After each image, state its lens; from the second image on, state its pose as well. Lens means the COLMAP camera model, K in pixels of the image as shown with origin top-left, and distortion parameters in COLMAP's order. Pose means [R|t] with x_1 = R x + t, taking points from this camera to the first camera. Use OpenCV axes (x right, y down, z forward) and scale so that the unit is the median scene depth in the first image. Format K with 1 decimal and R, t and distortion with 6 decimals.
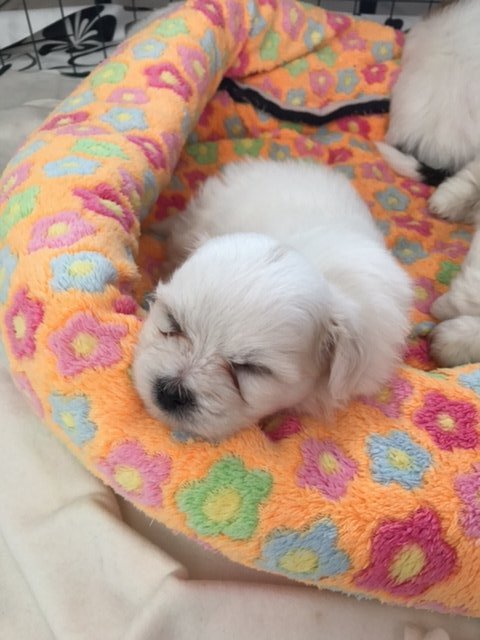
lens RADIAL K [[523.2, 0, 240.0], [0, 523.2, 320.2], [0, 0, 1]] dist [-0.000219, 0.008243]
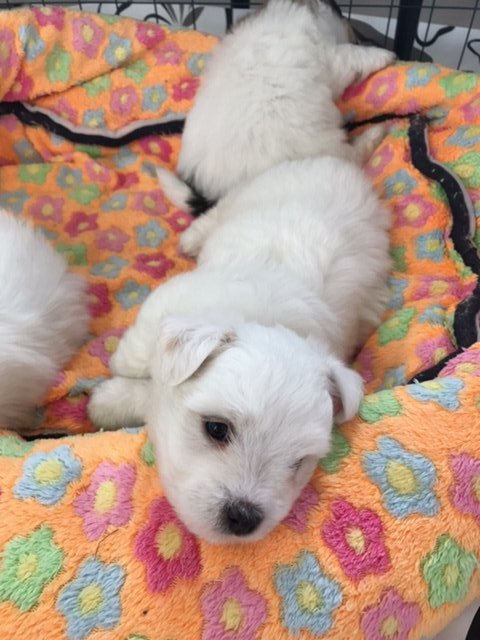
lens RADIAL K [[523.2, 0, 240.0], [0, 523.2, 319.7], [0, 0, 1]] dist [-0.000219, 0.008243]
pose [[0.998206, 0.017300, -0.057313, 0.450806], [-0.013377, 0.997587, 0.068132, -0.120003], [0.058353, -0.067243, 0.996029, 0.010332]]
